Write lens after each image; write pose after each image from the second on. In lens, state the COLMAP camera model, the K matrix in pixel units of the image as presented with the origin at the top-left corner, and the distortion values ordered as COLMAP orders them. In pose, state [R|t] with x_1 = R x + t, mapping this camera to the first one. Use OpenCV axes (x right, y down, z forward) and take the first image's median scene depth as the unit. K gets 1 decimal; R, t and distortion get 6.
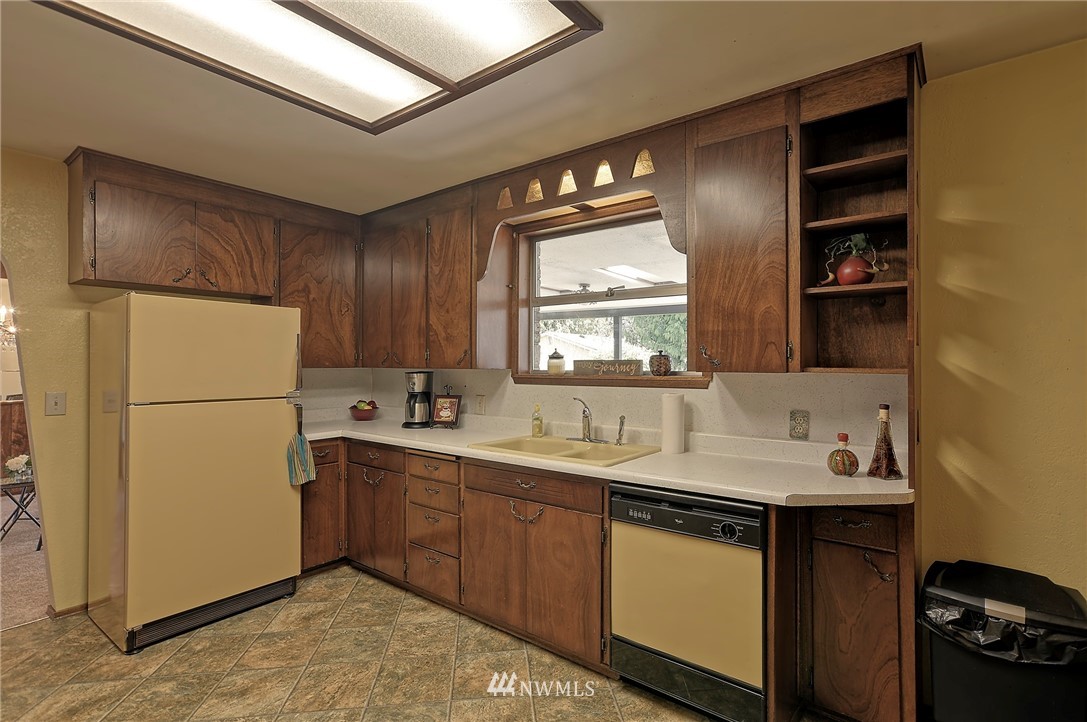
lens RADIAL K [[525.7, 0, 549.7], [0, 525.7, 362.6], [0, 0, 1]] dist [-0.020593, 0.016324]
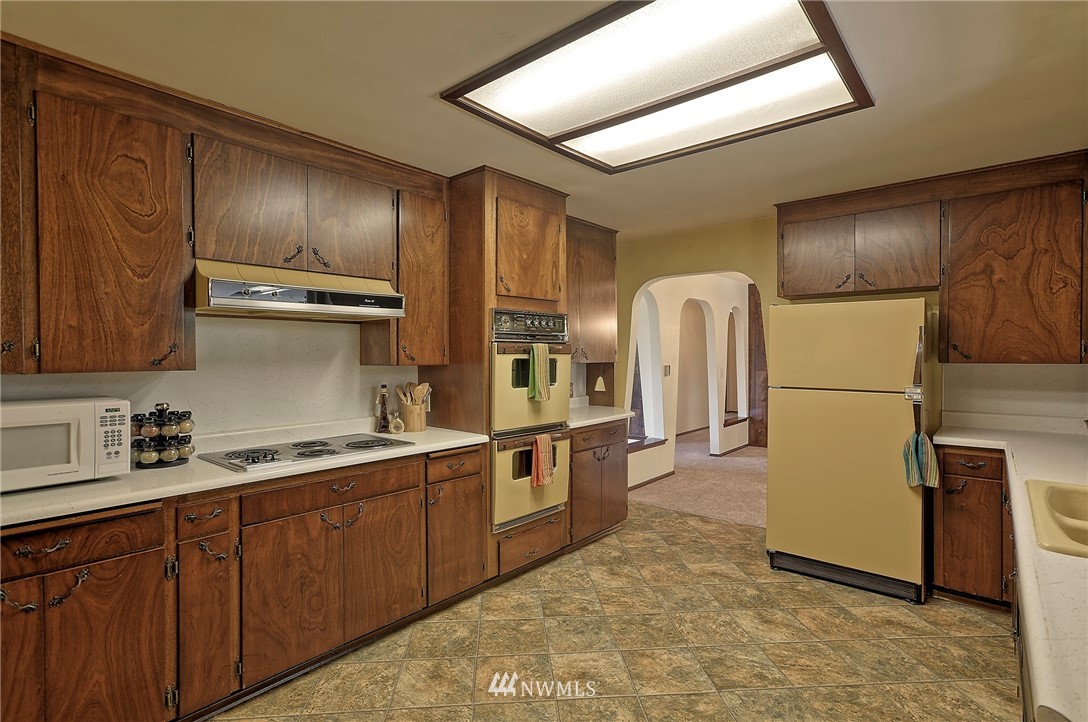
lens RADIAL K [[526.2, 0, 541.4], [0, 526.2, 361.1], [0, 0, 1]] dist [-0.020593, 0.016324]
pose [[-0.052415, 0.006213, -0.998606, 0.456498], [-0.004428, 0.999969, 0.006454, 0.005669], [0.998616, 0.004760, -0.052386, 0.355818]]
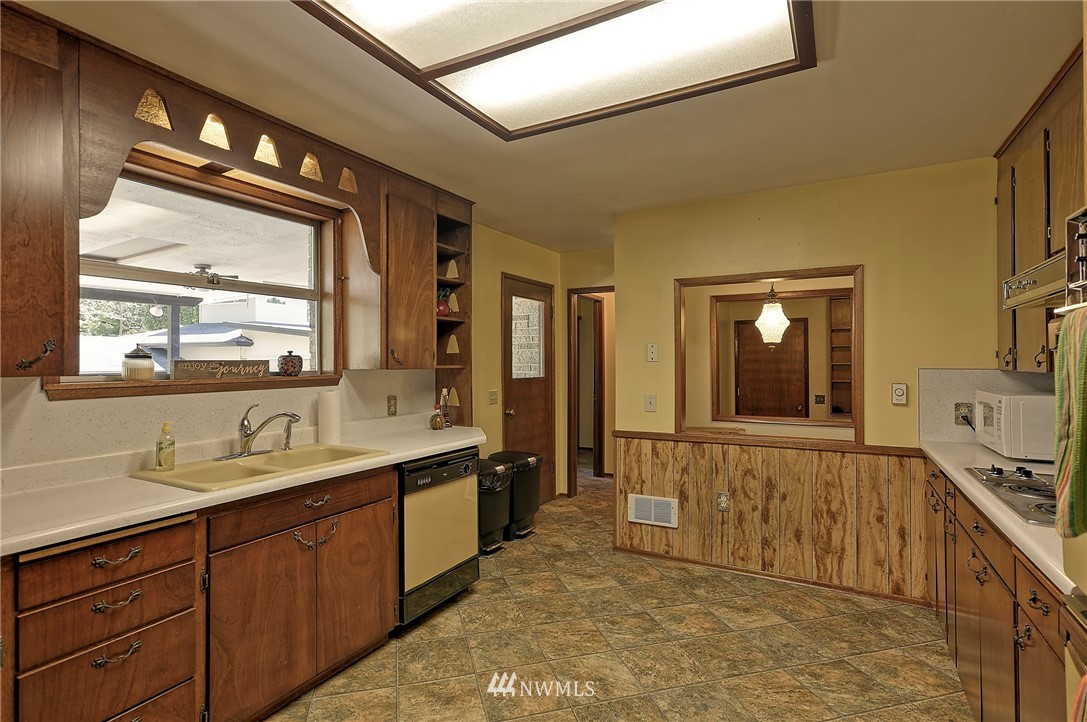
lens RADIAL K [[525.7, 0, 546.7], [0, 525.7, 363.3], [0, 0, 1]] dist [-0.020593, 0.016324]
pose [[-0.151881, -0.000519, 0.988399, -1.071522], [0.009028, 0.999957, 0.001913, 0.003882], [-0.988358, 0.009214, -0.151870, 0.844675]]
